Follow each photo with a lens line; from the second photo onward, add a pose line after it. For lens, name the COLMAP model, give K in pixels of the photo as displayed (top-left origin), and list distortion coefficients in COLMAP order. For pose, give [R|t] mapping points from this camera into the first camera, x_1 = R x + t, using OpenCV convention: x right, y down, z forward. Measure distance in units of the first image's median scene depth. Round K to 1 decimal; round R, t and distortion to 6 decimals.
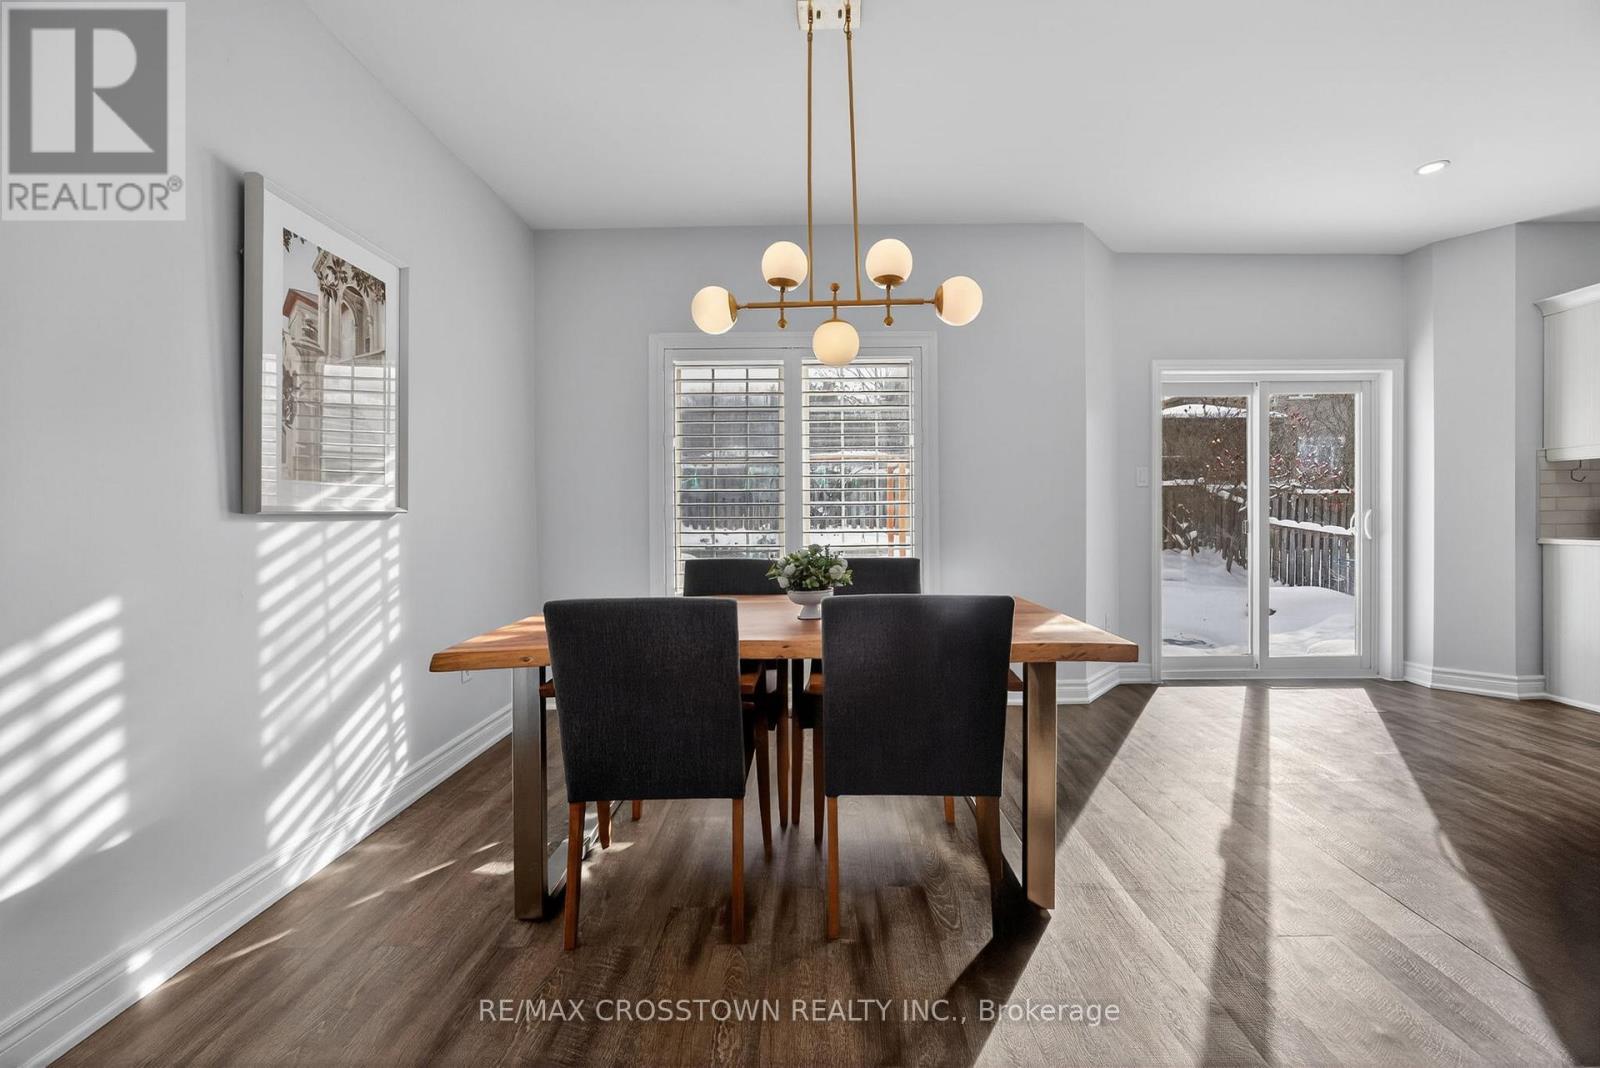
lens RADIAL K [[616.8, 0, 800.4], [0, 616.8, 524.0], [0, 0, 1]] dist [0.001057, 0.000144]
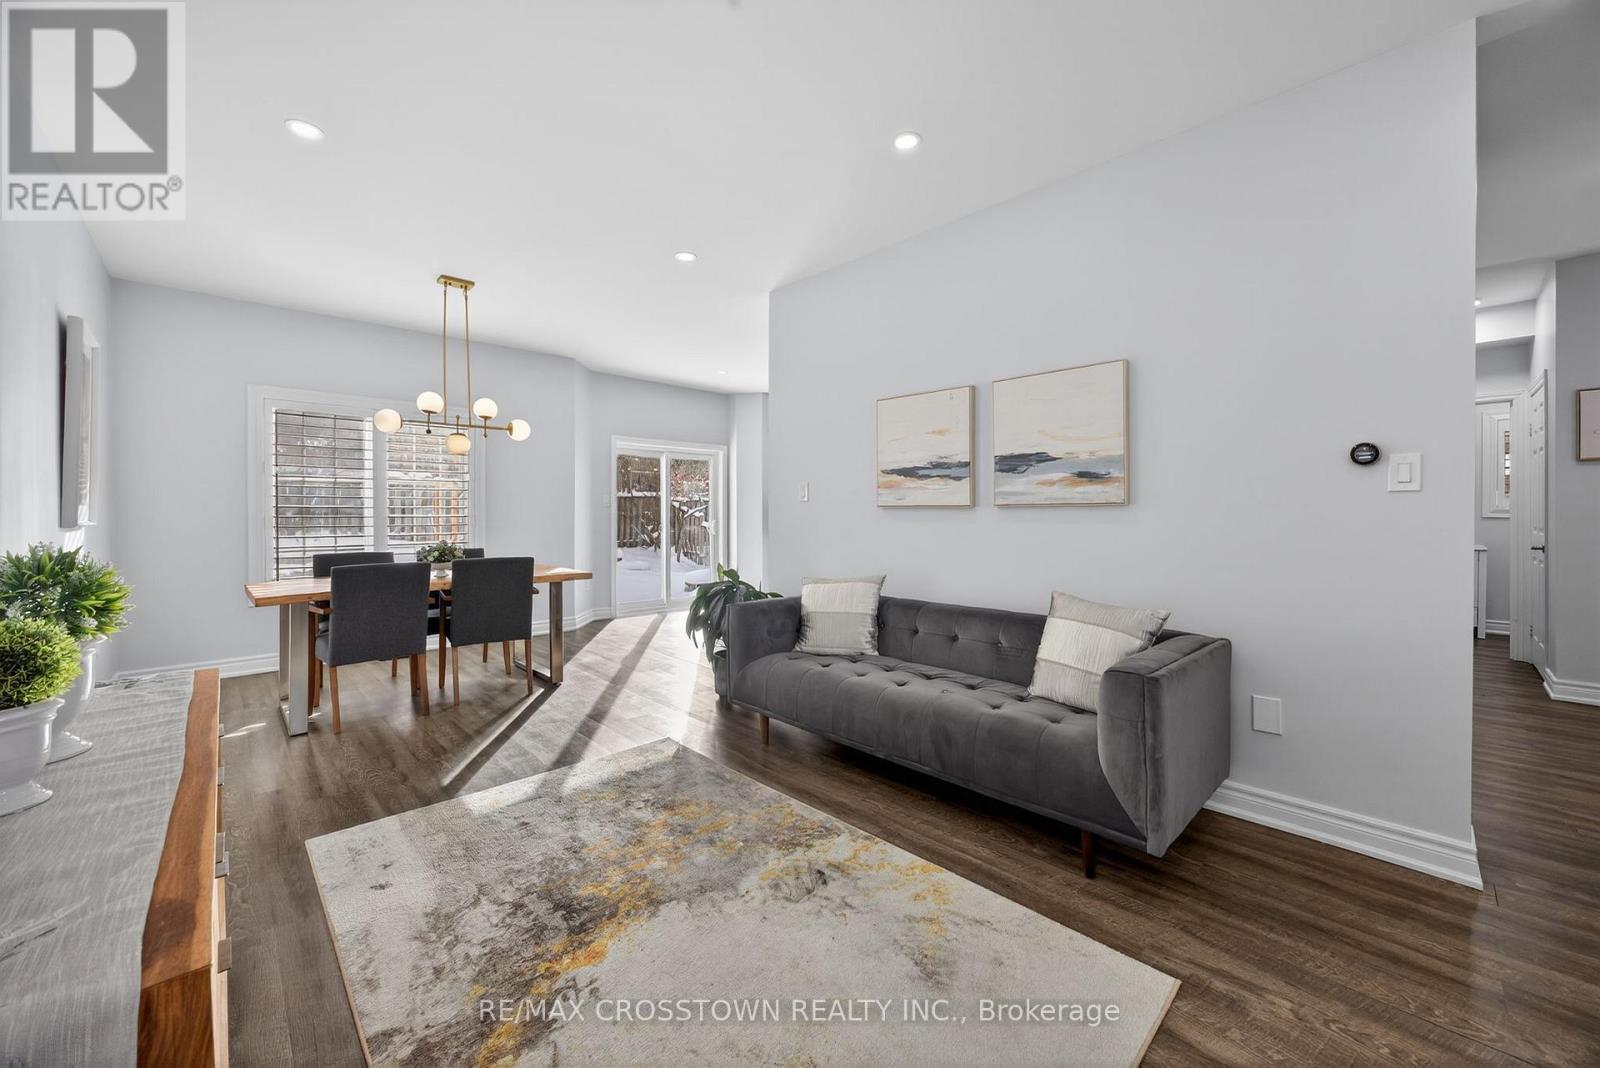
lens RADIAL K [[616.8, 0, 796.1], [0, 616.8, 525.9], [0, 0, 1]] dist [0.001057, 0.000144]
pose [[0.714401, -0.004822, 0.699720, -0.321258], [0.005501, 0.999984, 0.001275, -0.006726], [-0.699715, 0.002938, 0.714416, -0.704241]]
